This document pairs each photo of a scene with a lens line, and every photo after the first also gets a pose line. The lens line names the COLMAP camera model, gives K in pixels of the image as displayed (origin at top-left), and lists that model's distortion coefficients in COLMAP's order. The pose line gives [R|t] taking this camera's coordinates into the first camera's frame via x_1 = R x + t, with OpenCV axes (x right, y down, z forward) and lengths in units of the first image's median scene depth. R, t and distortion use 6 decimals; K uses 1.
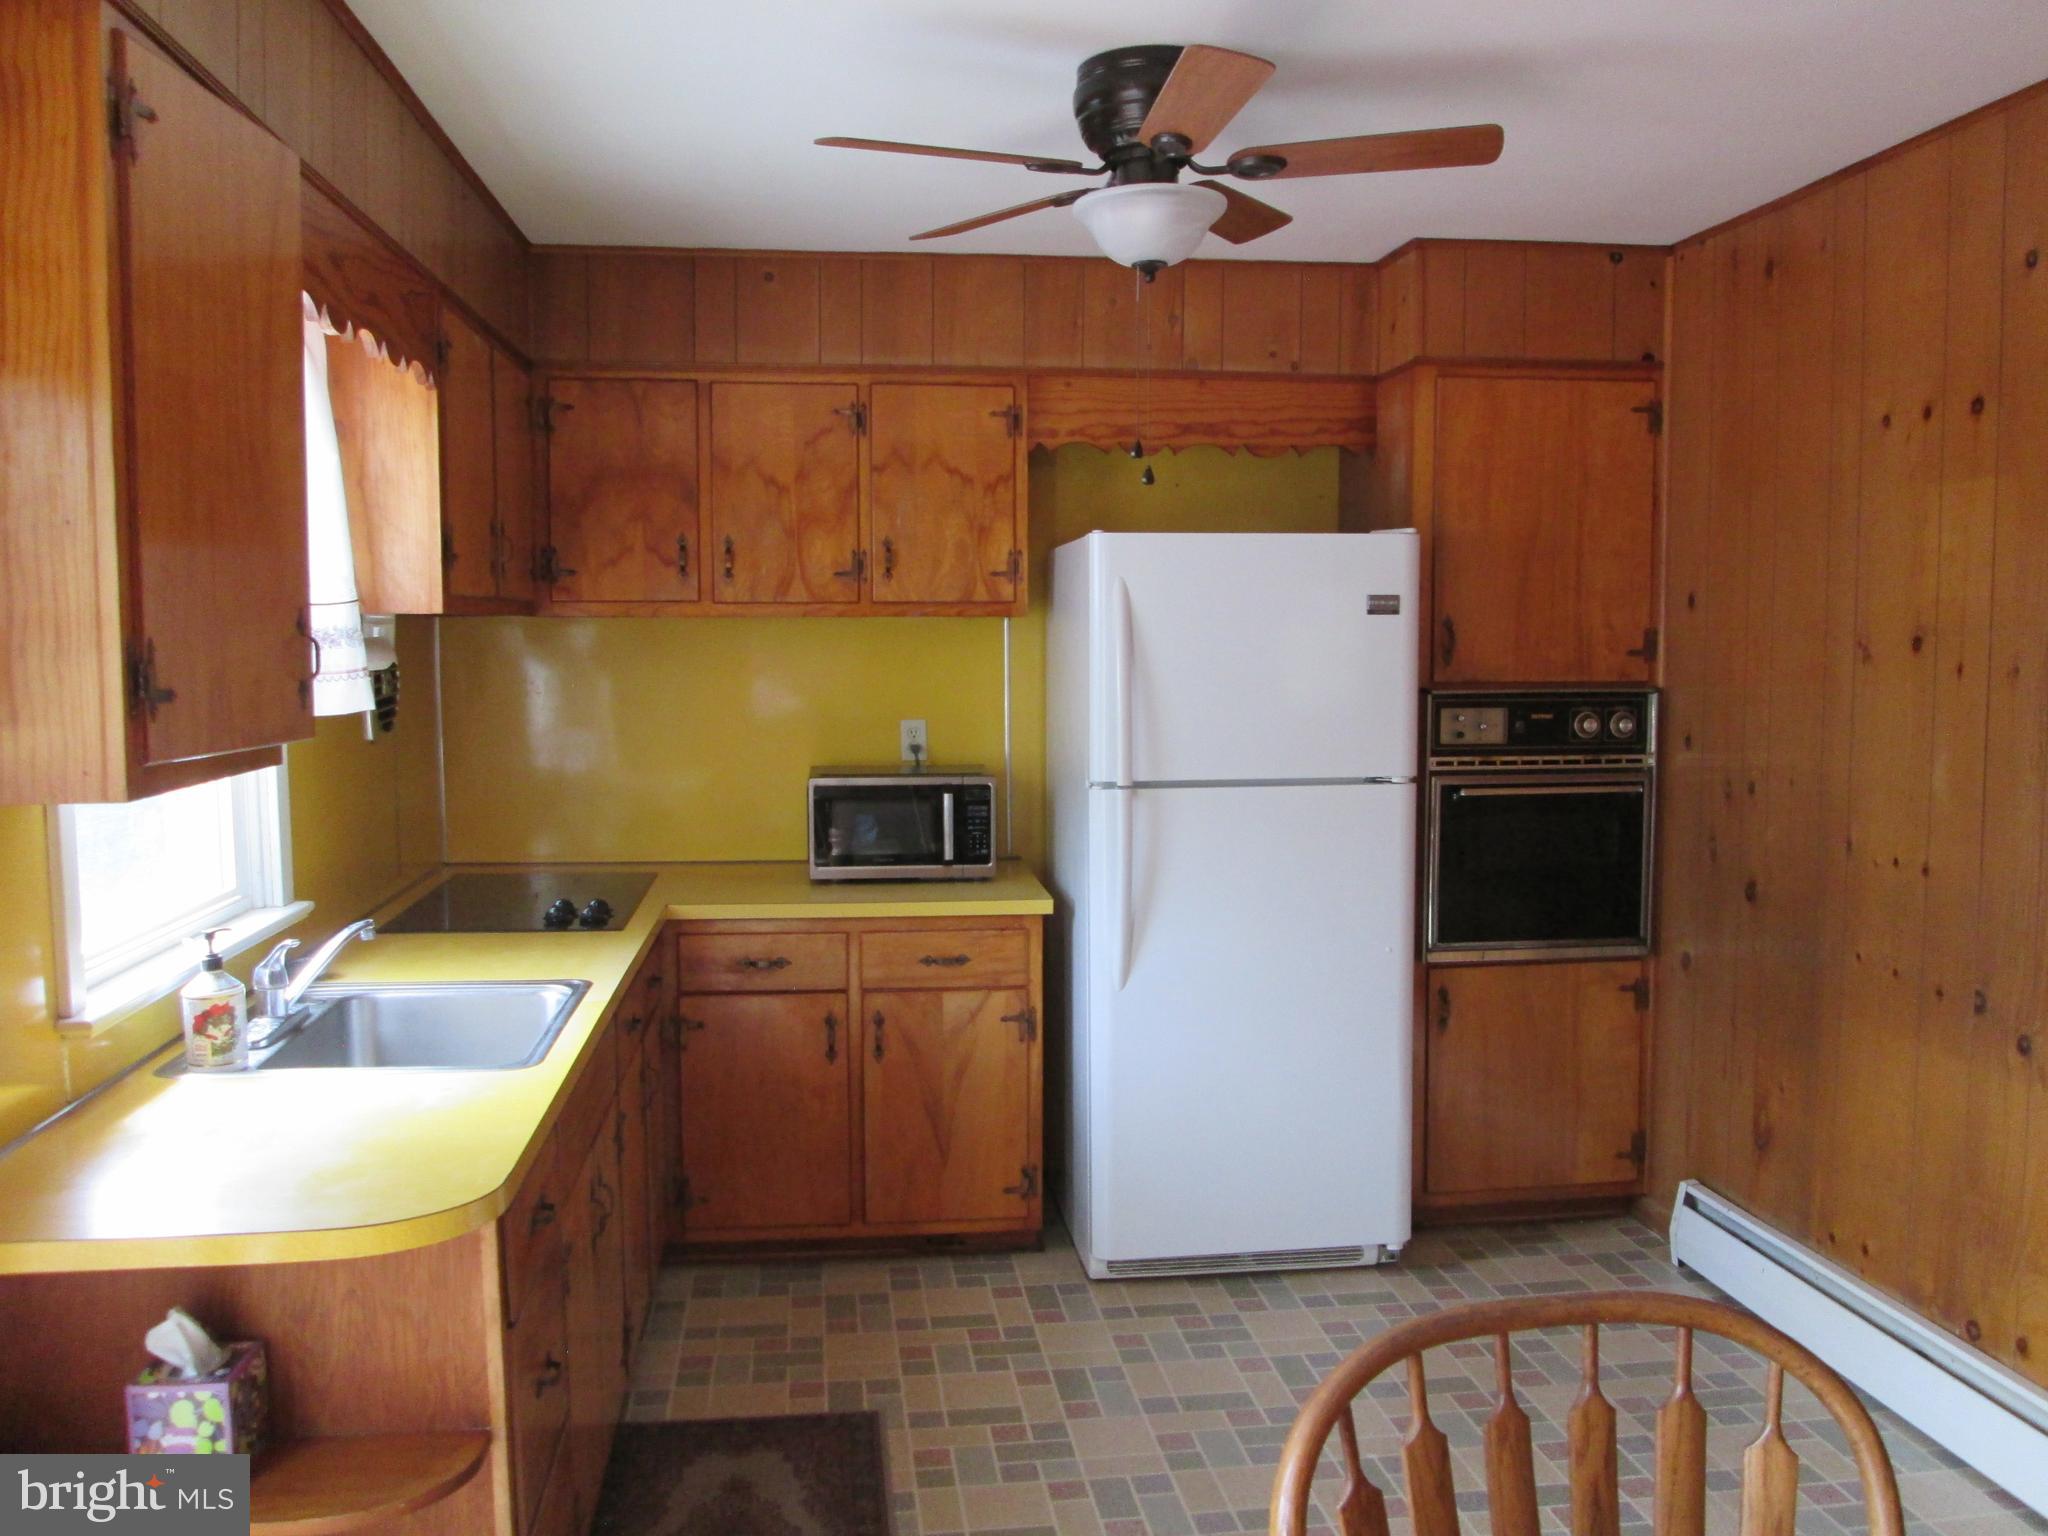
lens RADIAL K [[1688.7, 0, 1018.2], [0, 1688.7, 763.2], [0, 0, 1]] dist [-0.060931, 0.030807]
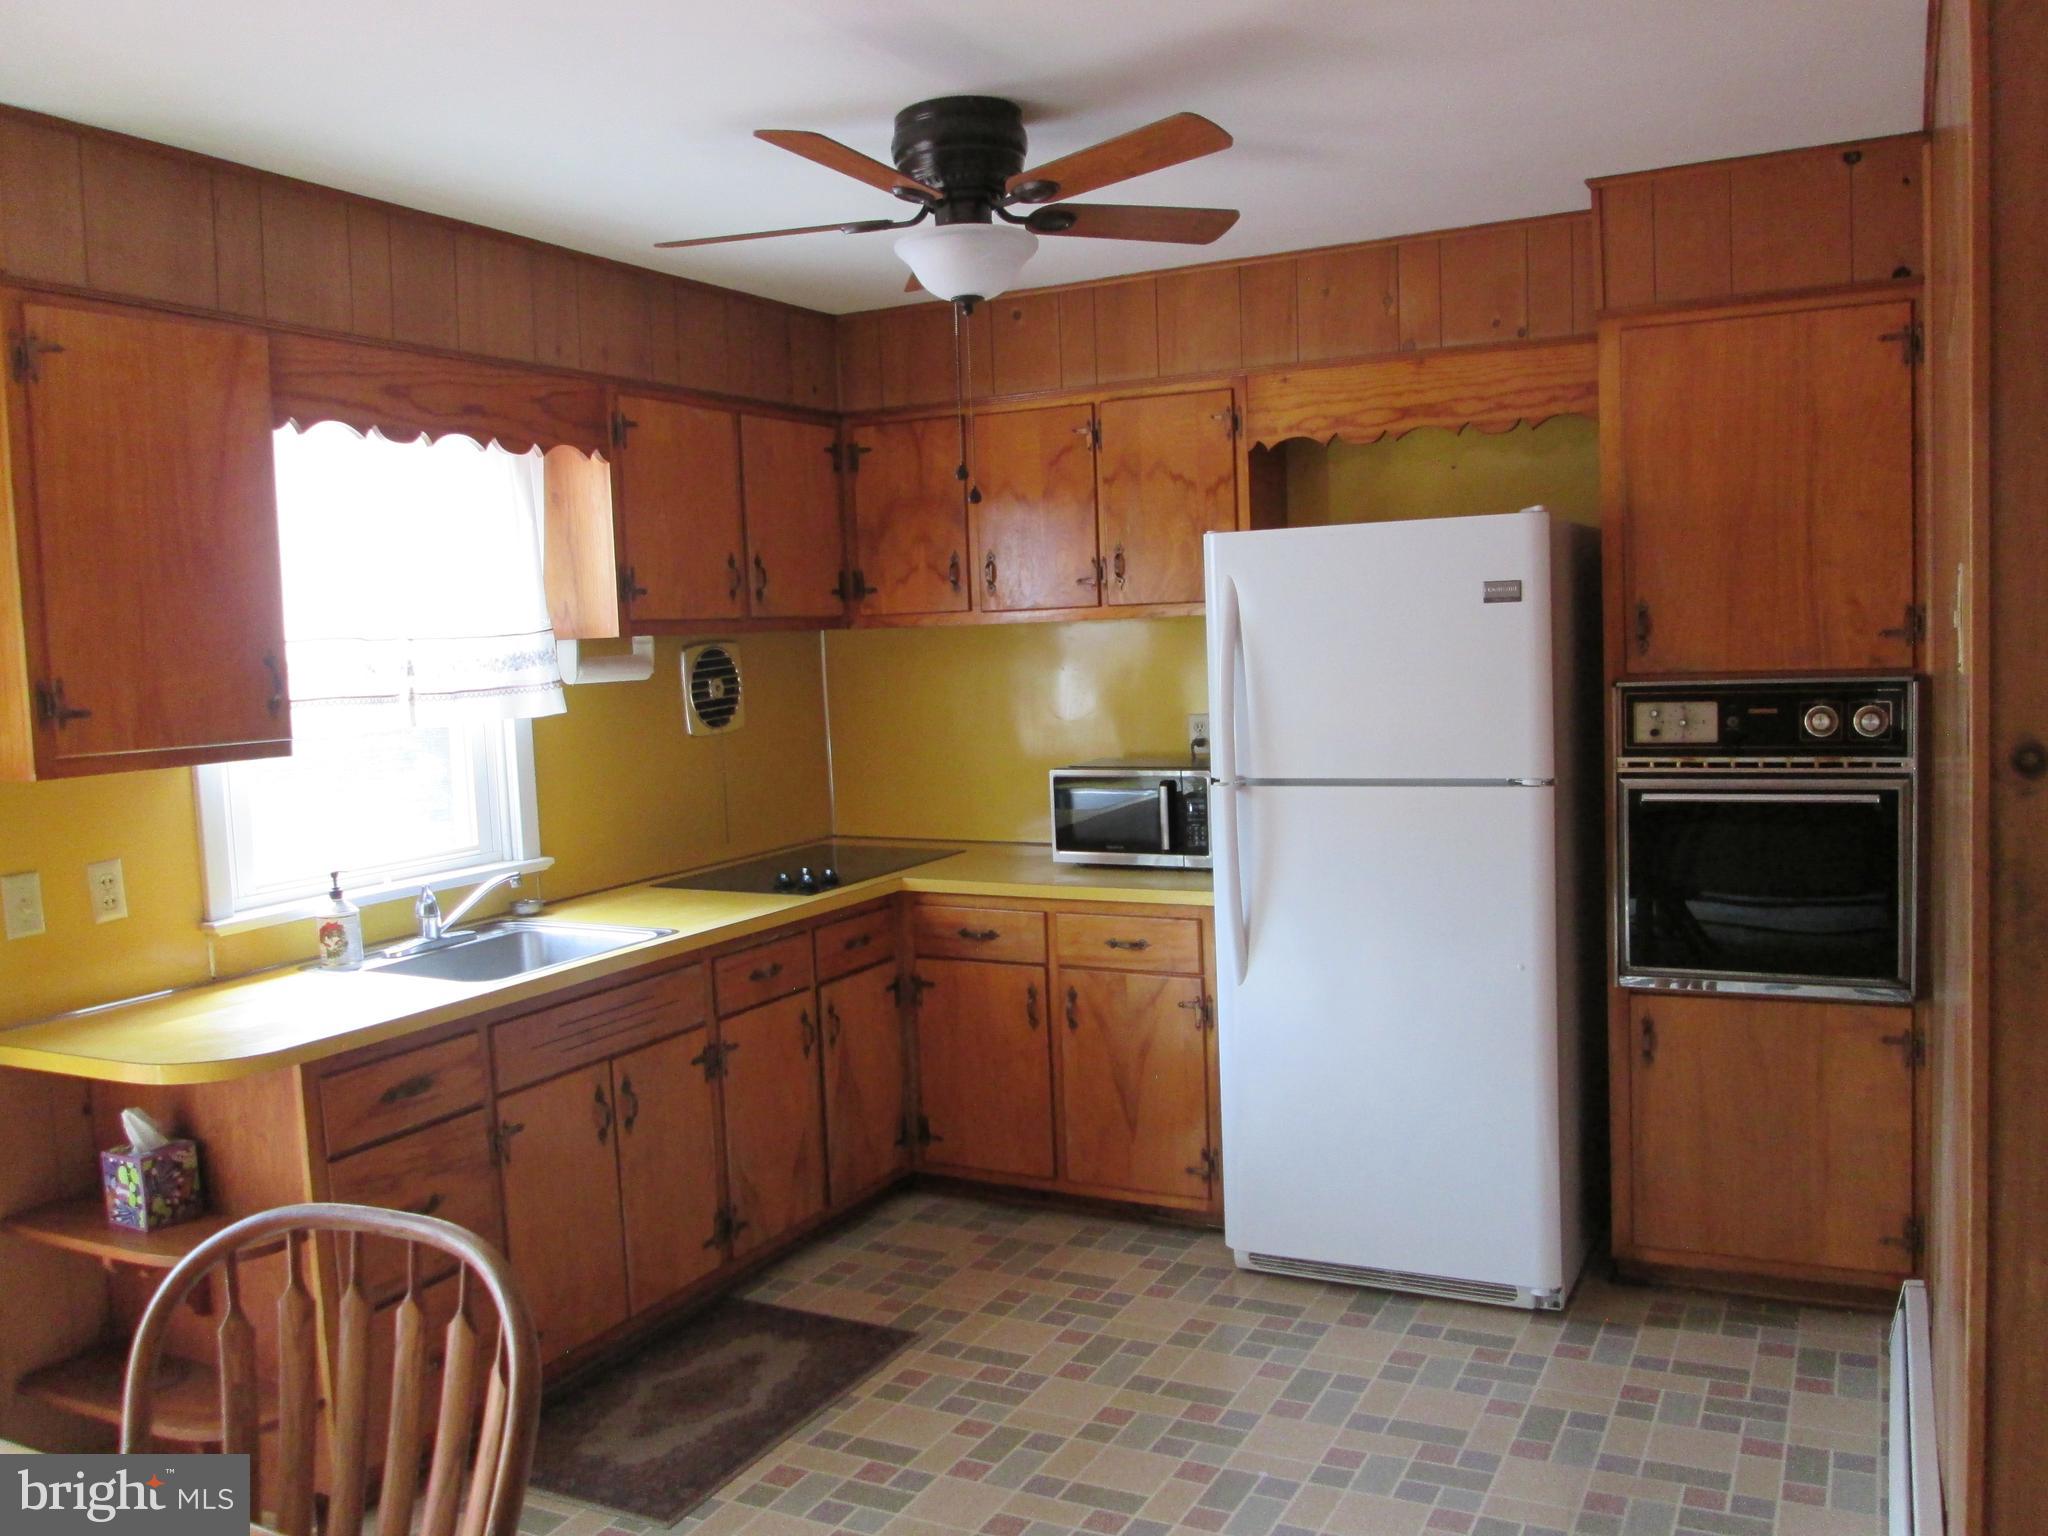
lens RADIAL K [[1688.7, 0, 1017.6], [0, 1688.7, 762.4], [0, 0, 1]] dist [-0.060931, 0.030807]
pose [[0.826954, 0.013896, -0.562098, 0.485737], [-0.008108, 0.999885, 0.012791, -0.009774], [0.562211, -0.006020, 0.826972, 0.085477]]
